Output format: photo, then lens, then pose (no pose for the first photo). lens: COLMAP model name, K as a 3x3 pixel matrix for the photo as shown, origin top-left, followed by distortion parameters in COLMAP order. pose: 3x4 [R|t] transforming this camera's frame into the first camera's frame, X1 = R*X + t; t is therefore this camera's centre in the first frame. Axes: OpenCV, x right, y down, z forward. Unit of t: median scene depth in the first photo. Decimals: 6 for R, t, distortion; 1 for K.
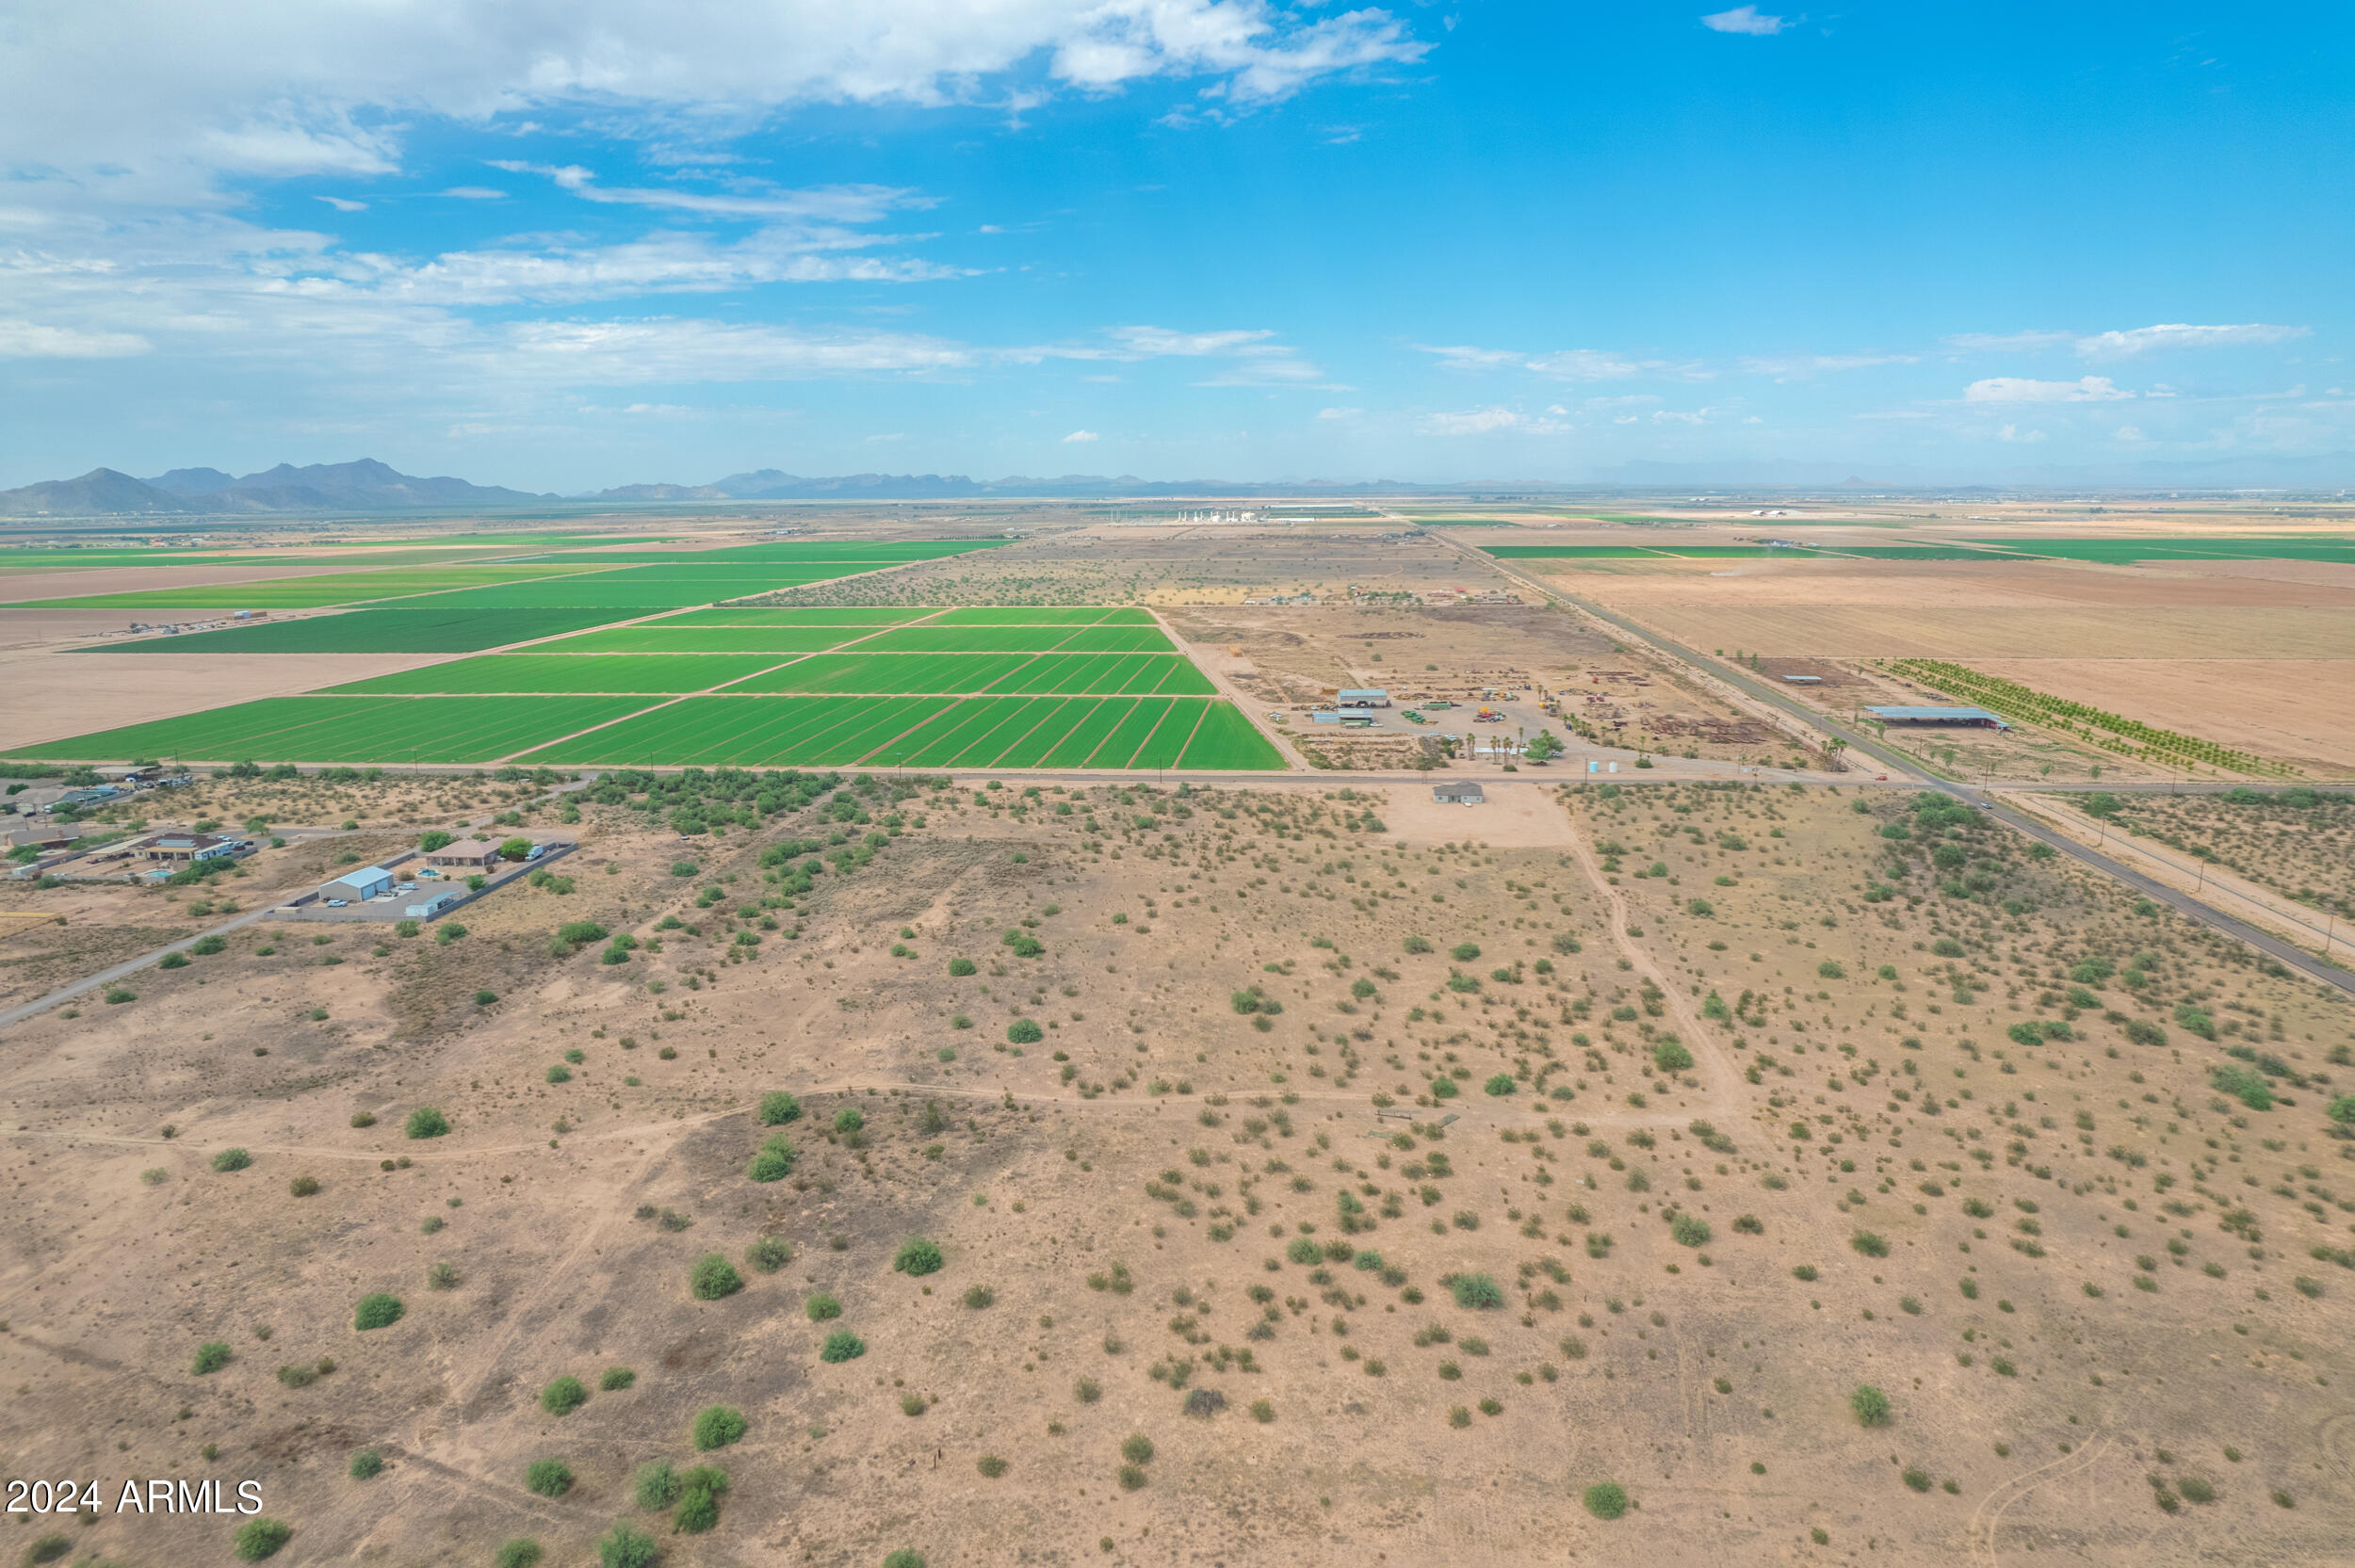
lens RADIAL K [[1505.8, 0, 1180.6], [0, 1505.8, 794.7], [0, 0, 1]] dist [-0.073807, 0.062863]
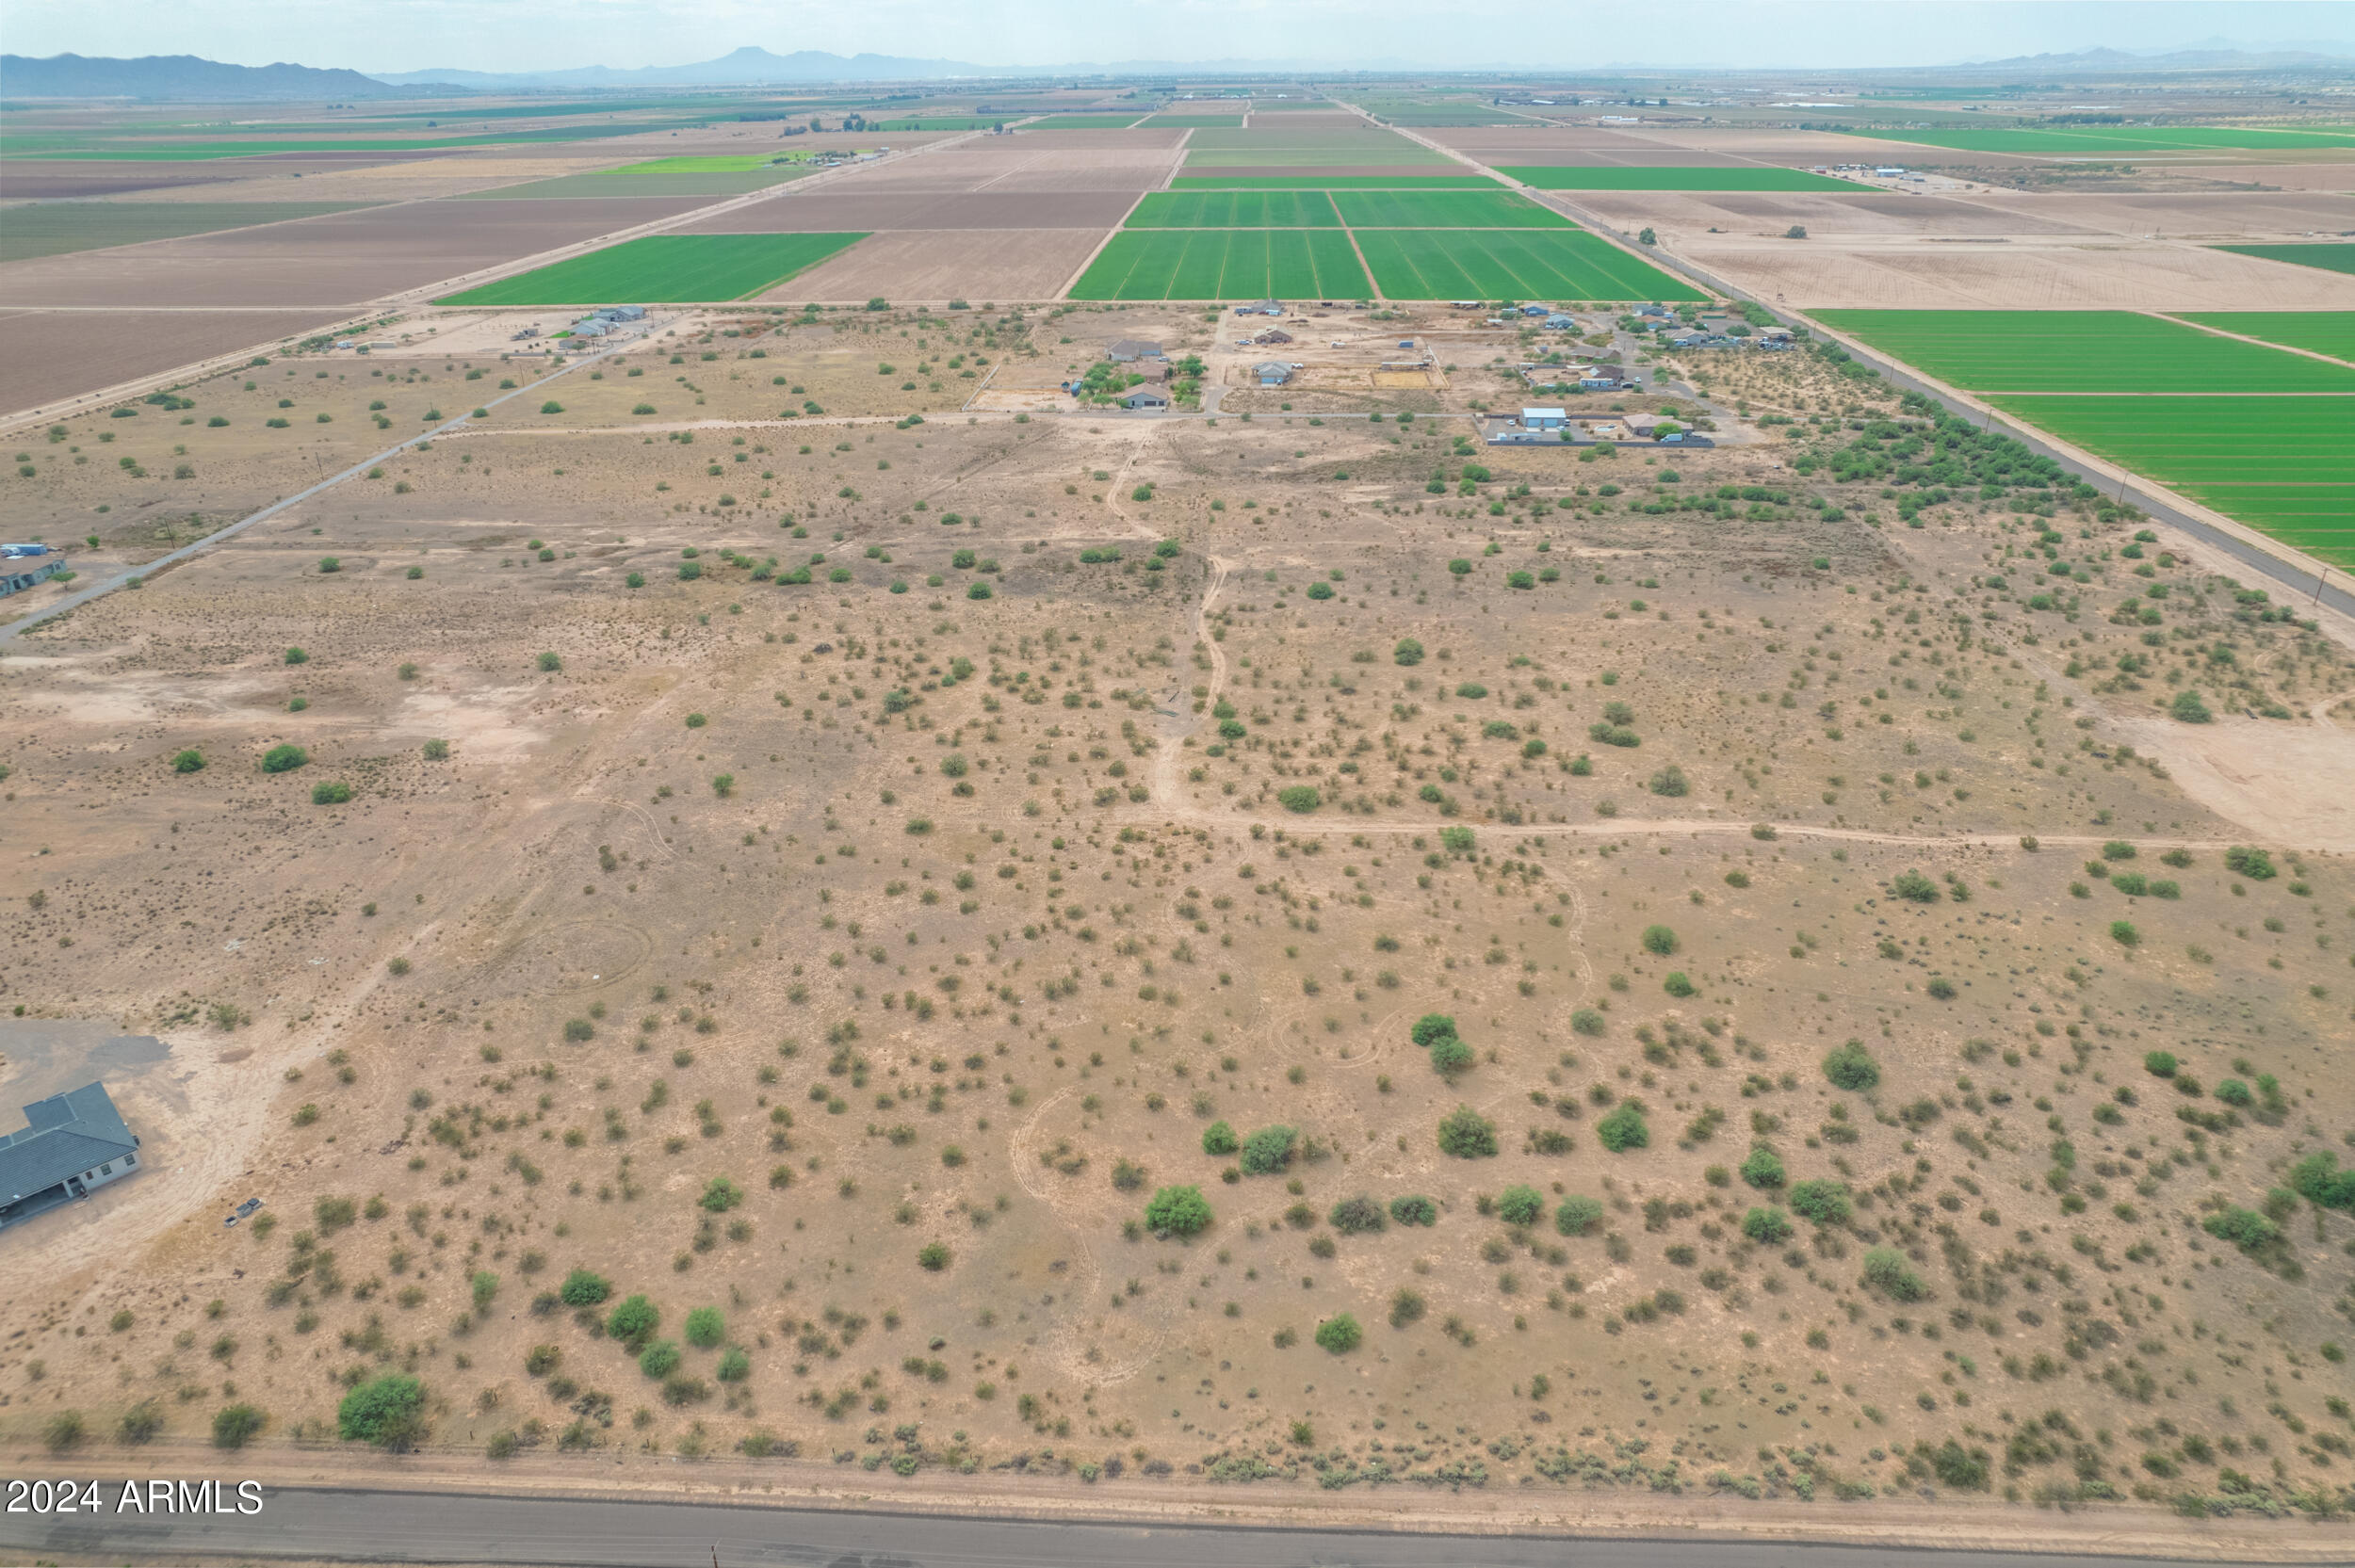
lens RADIAL K [[1505.8, 0, 1180.6], [0, 1505.8, 794.7], [0, 0, 1]] dist [-0.073807, 0.062863]
pose [[0.044067, 0.450248, -0.891815, 0.883532], [-0.195401, 0.879325, 0.434287, -0.179403], [0.979733, 0.155123, 0.126728, 0.572292]]
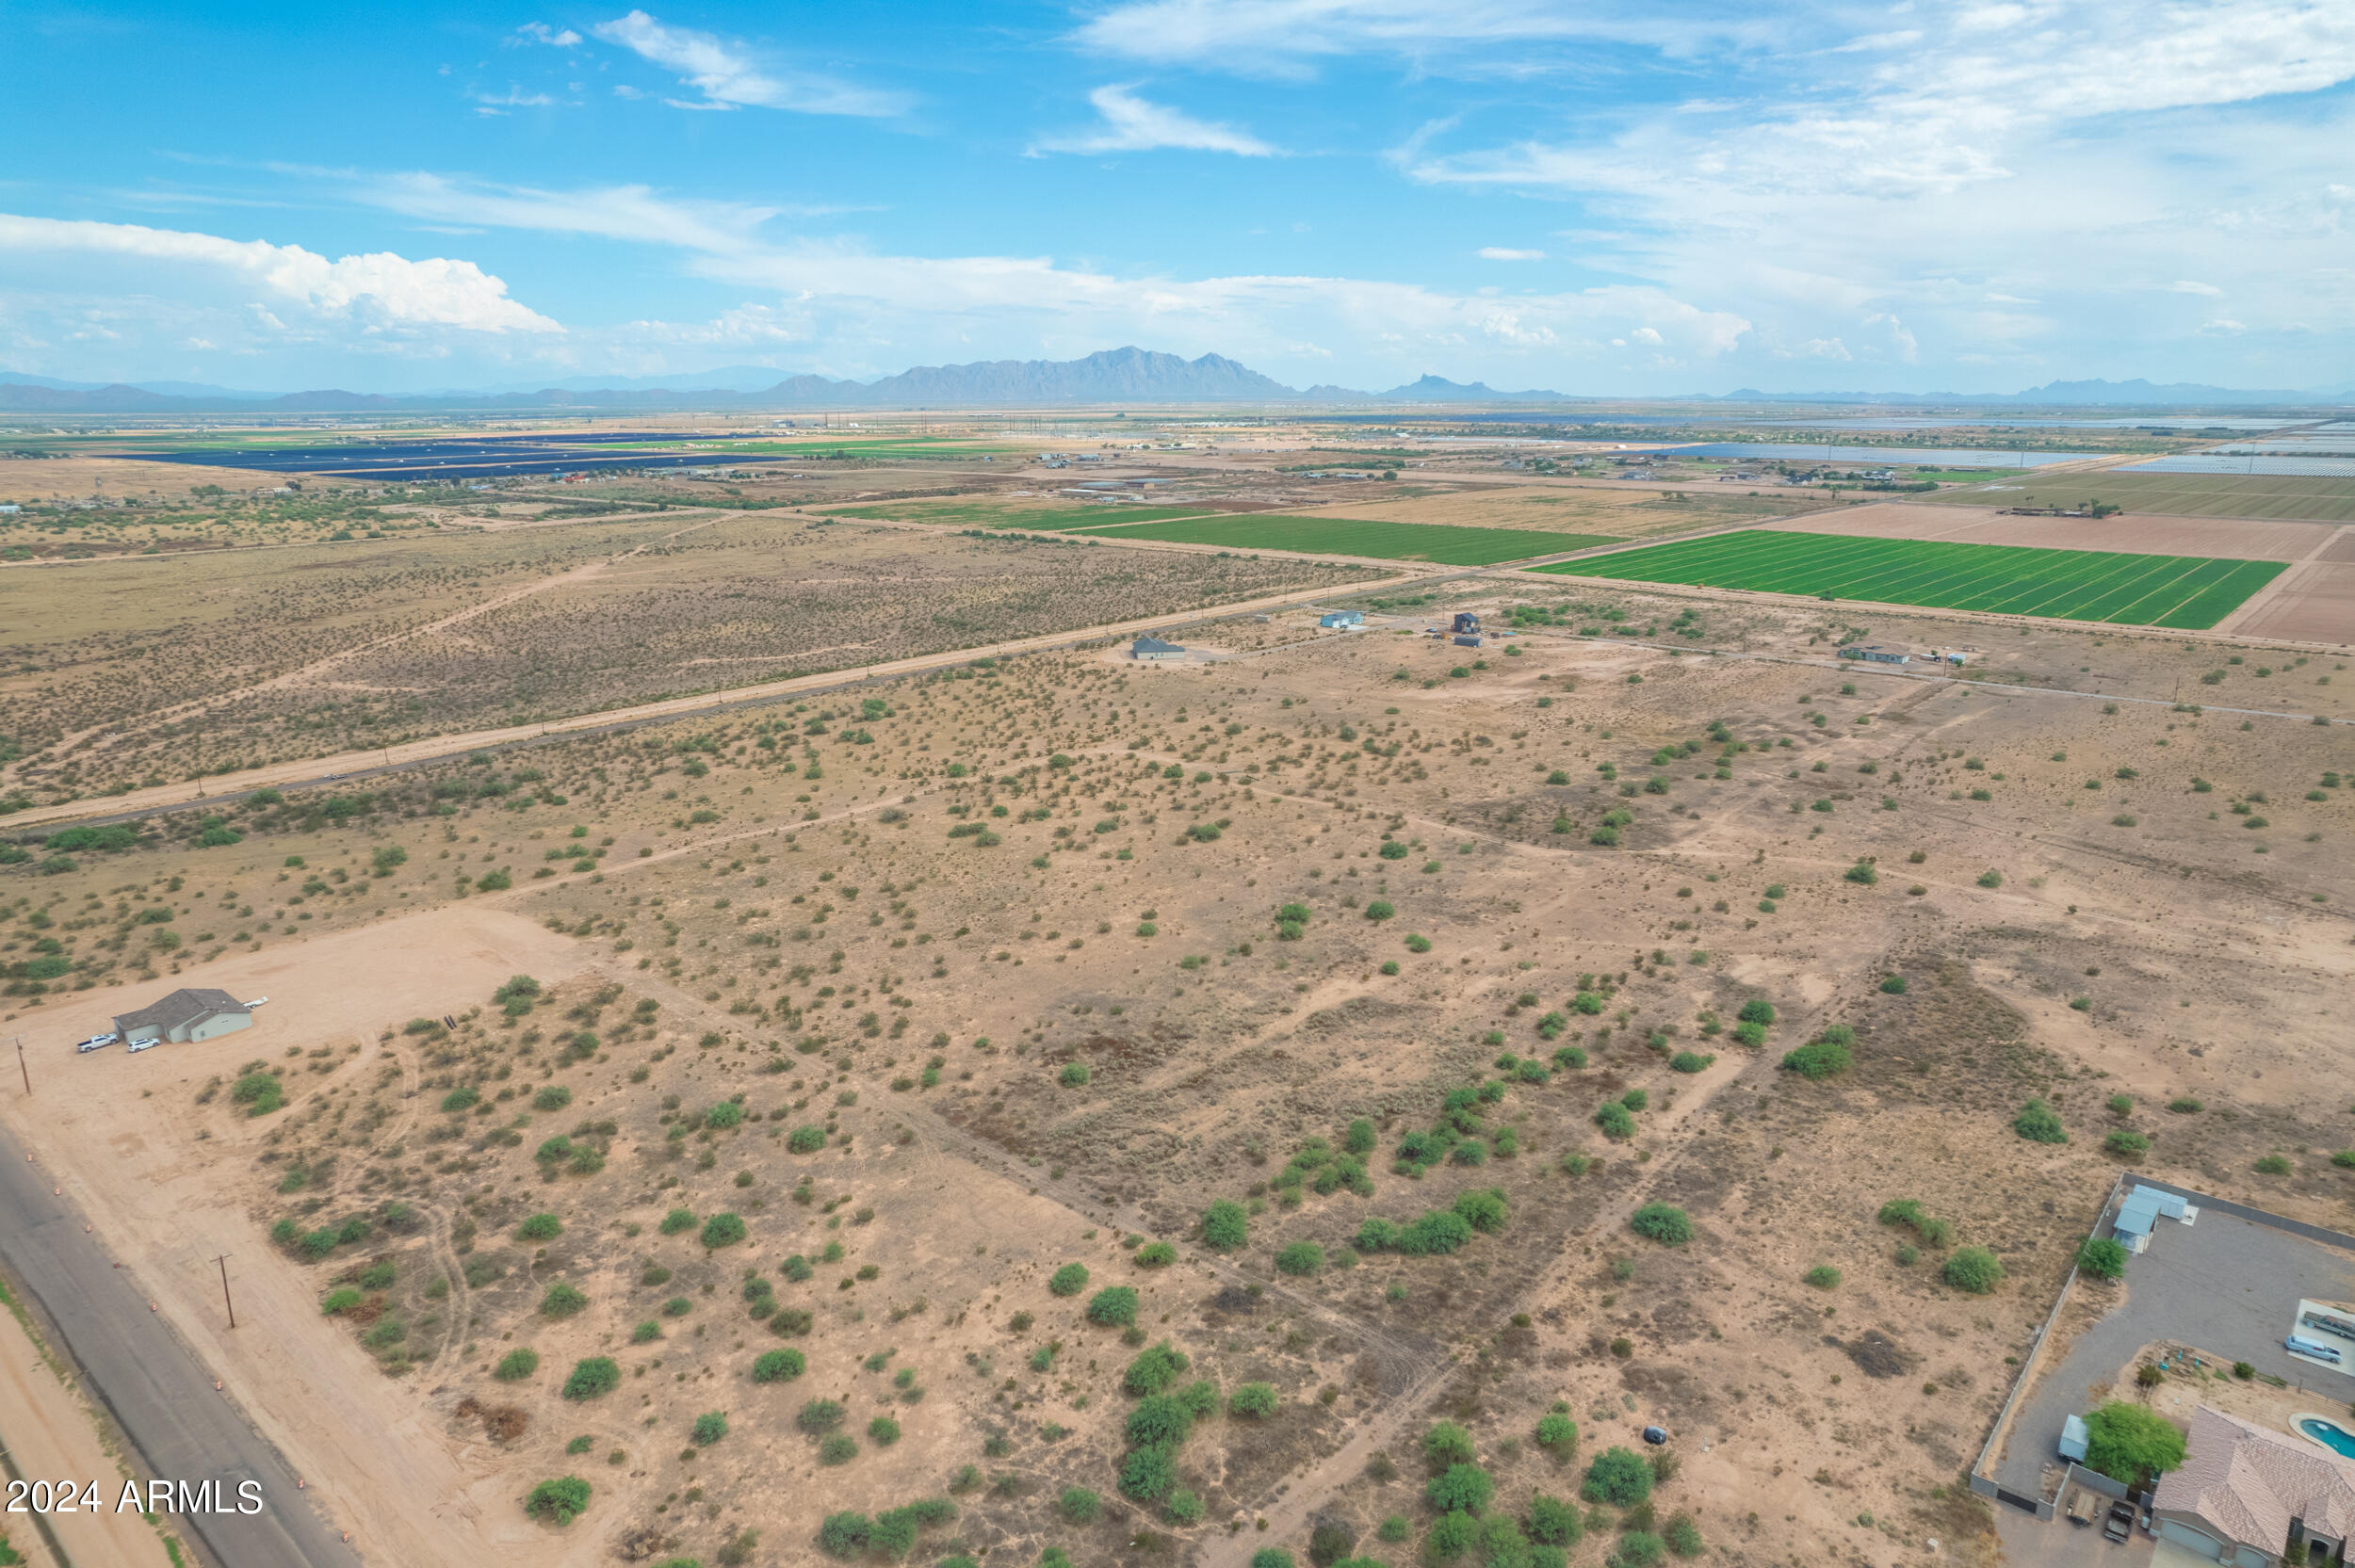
lens RADIAL K [[1505.8, 0, 1180.6], [0, 1505.8, 794.7], [0, 0, 1]] dist [-0.073807, 0.062863]
pose [[-0.811057, -0.142257, 0.567406, -0.504453], [0.129757, 0.902063, 0.411636, -0.318340], [-0.570394, 0.407486, -0.713166, 1.512594]]
